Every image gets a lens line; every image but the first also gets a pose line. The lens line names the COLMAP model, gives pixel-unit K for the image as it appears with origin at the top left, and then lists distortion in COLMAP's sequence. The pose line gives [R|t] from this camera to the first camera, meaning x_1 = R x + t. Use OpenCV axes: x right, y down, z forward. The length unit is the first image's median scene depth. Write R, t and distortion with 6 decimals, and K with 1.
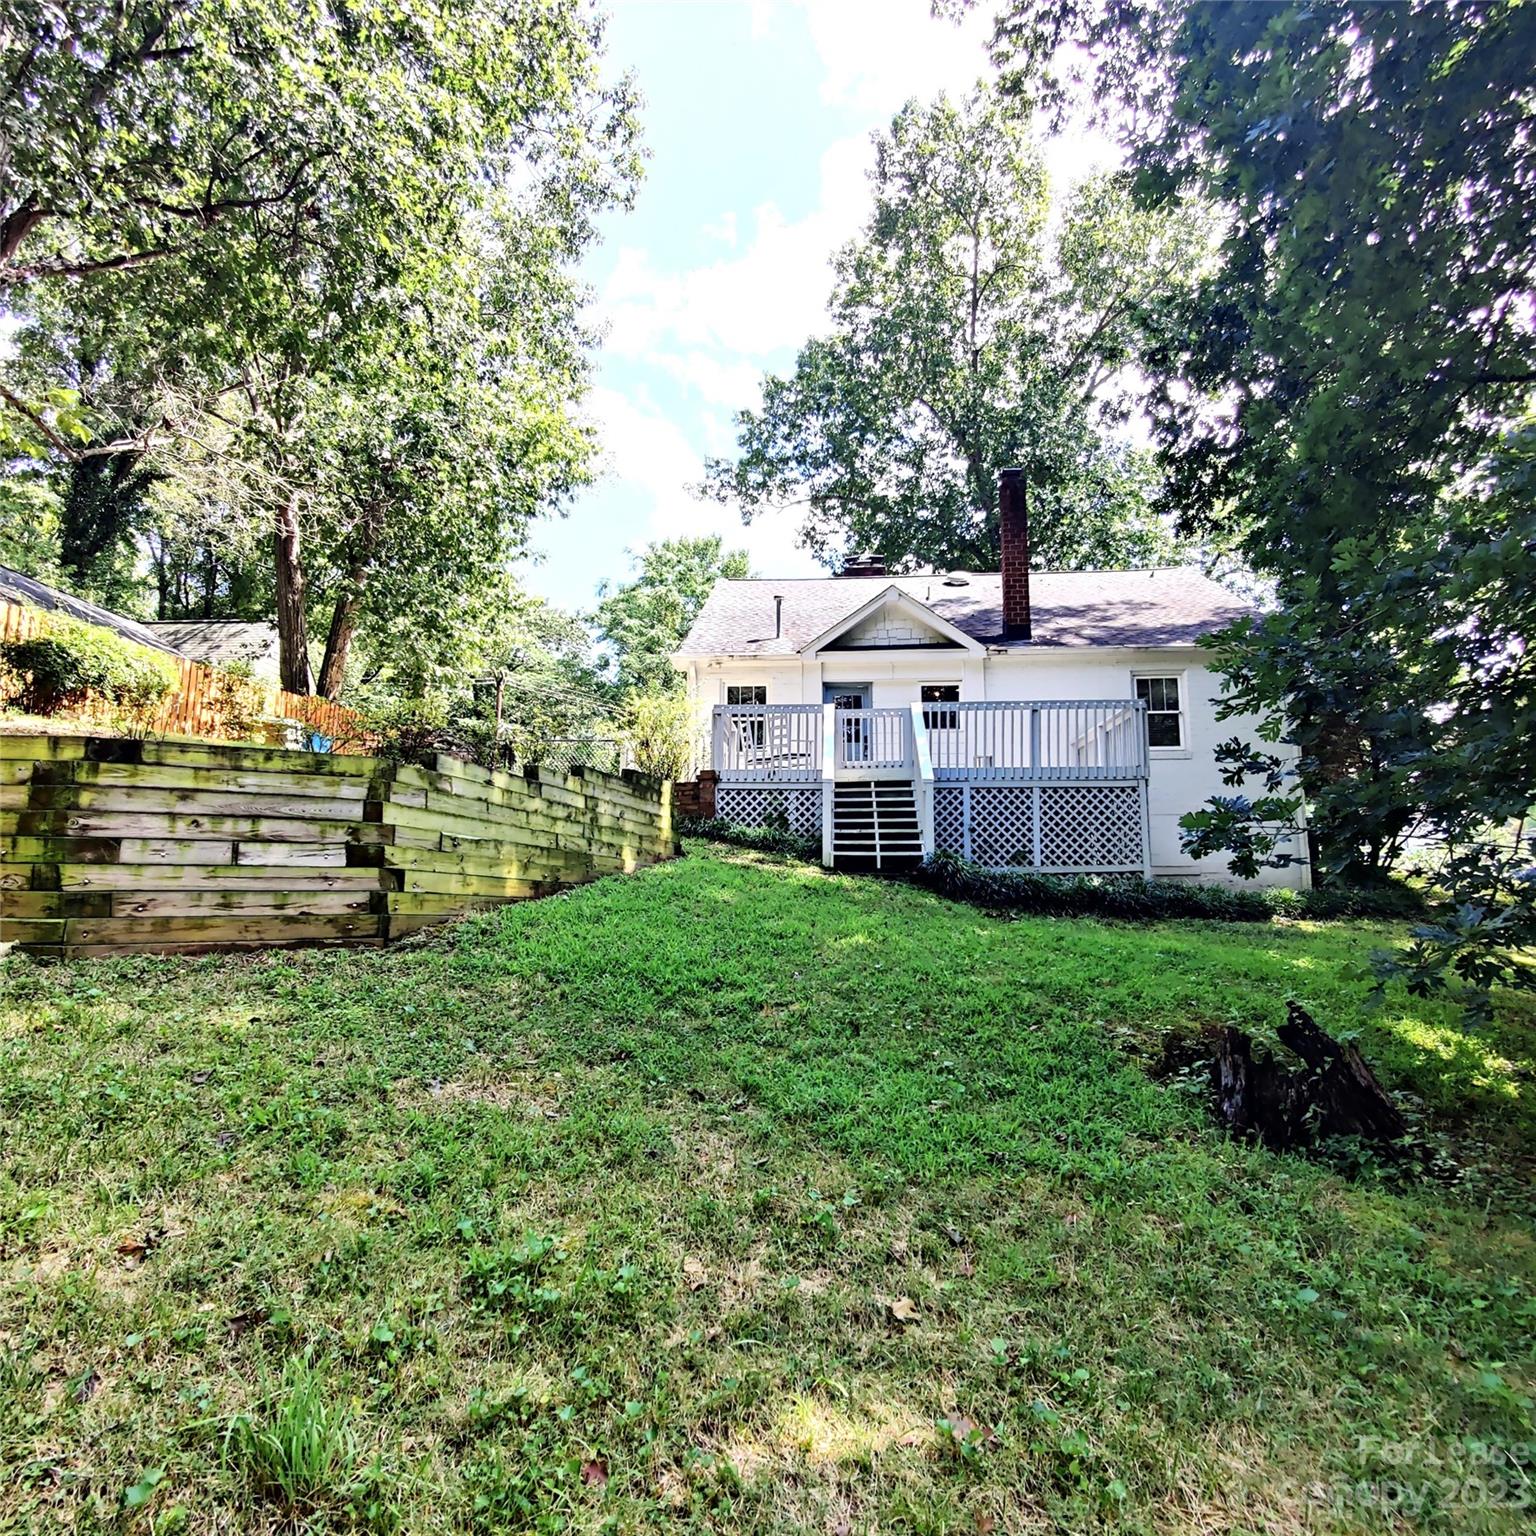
lens RADIAL K [[1003.6, 0, 769.0], [0, 1003.6, 771.8], [0, 0, 1]] dist [0.008681, -0.008835]
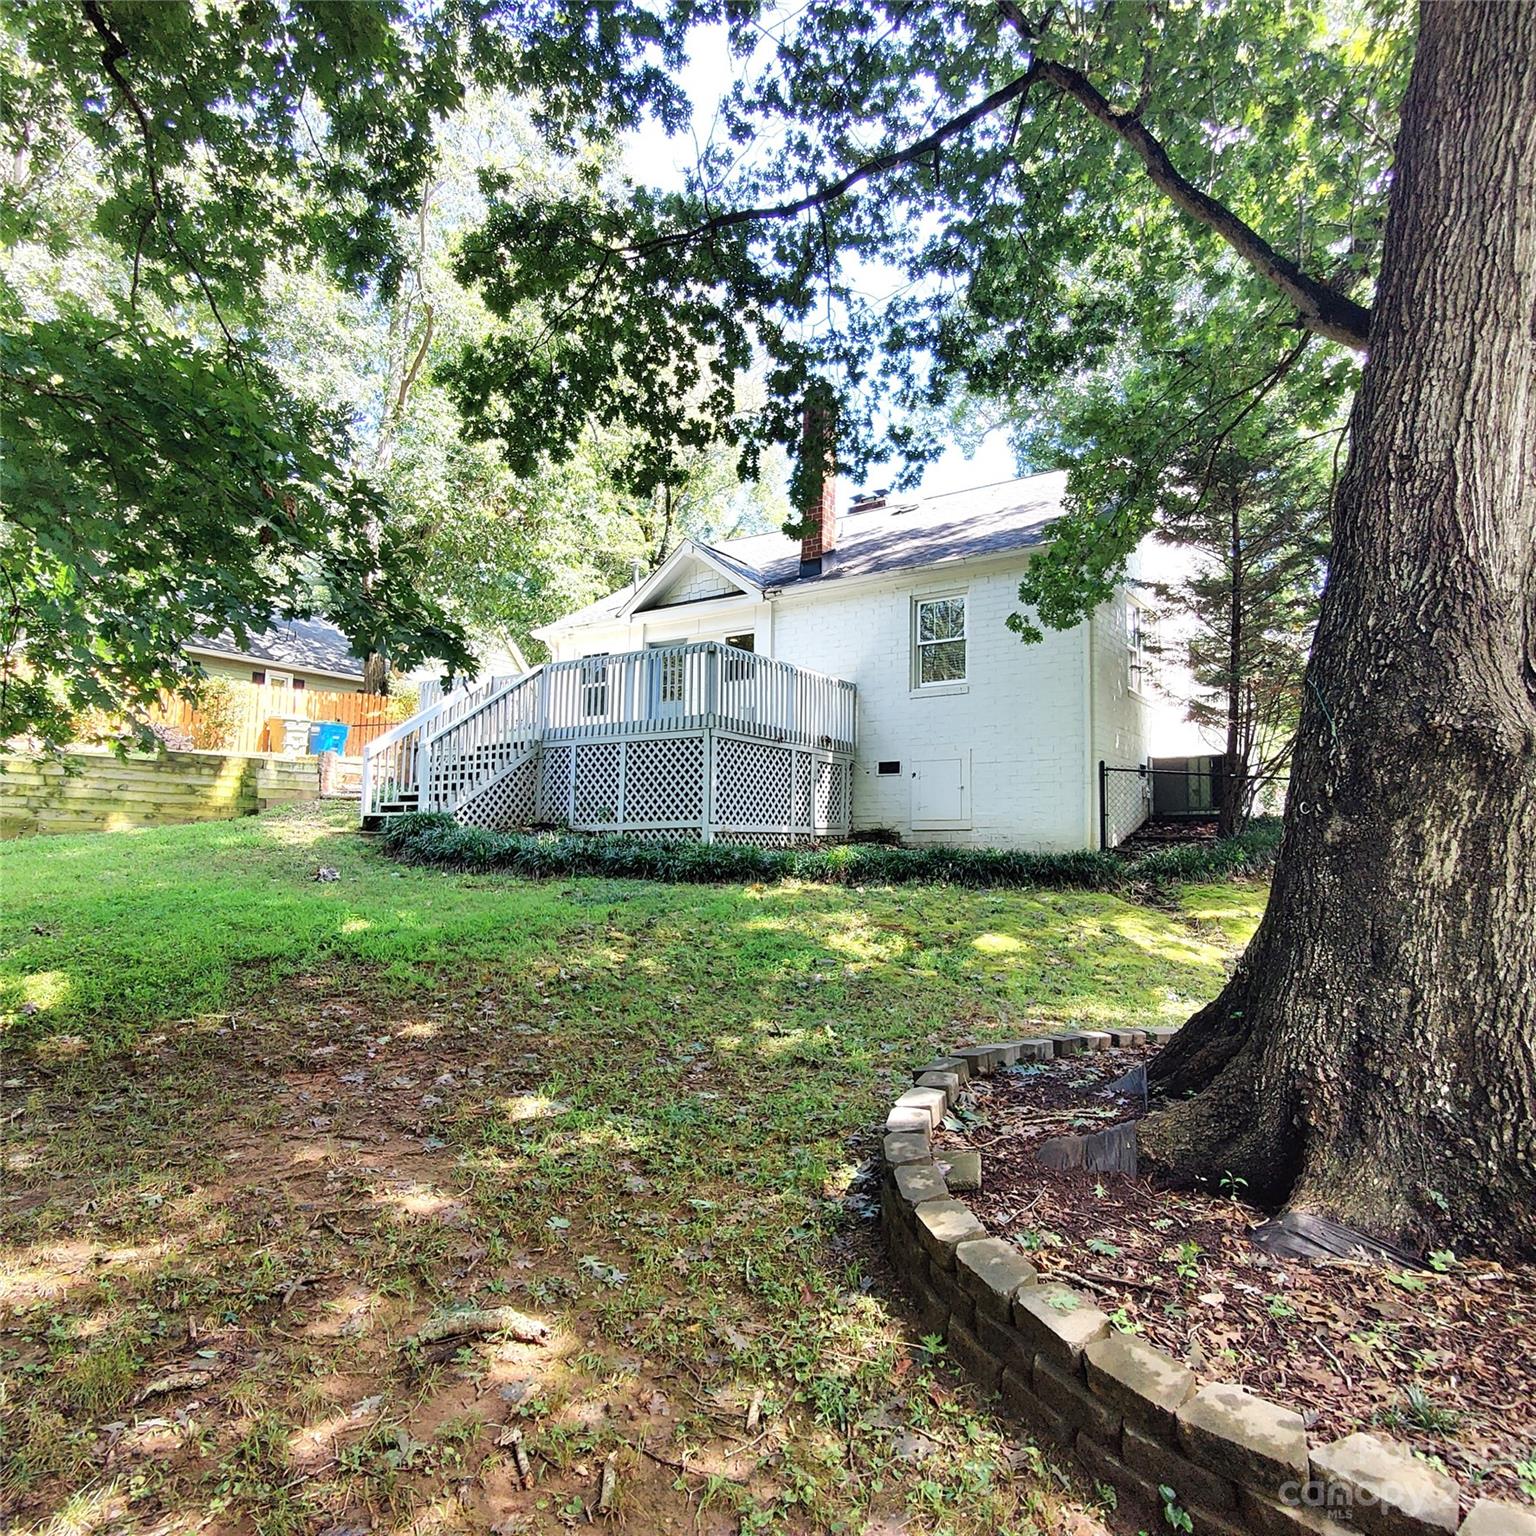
lens RADIAL K [[1003.6, 0, 769.0], [0, 1003.6, 771.8], [0, 0, 1]] dist [0.008681, -0.008835]
pose [[0.868401, -0.034735, -0.494644, 0.681569], [0.058319, 0.997775, 0.032319, 0.016086], [0.492421, -0.056913, 0.868494, 0.171467]]
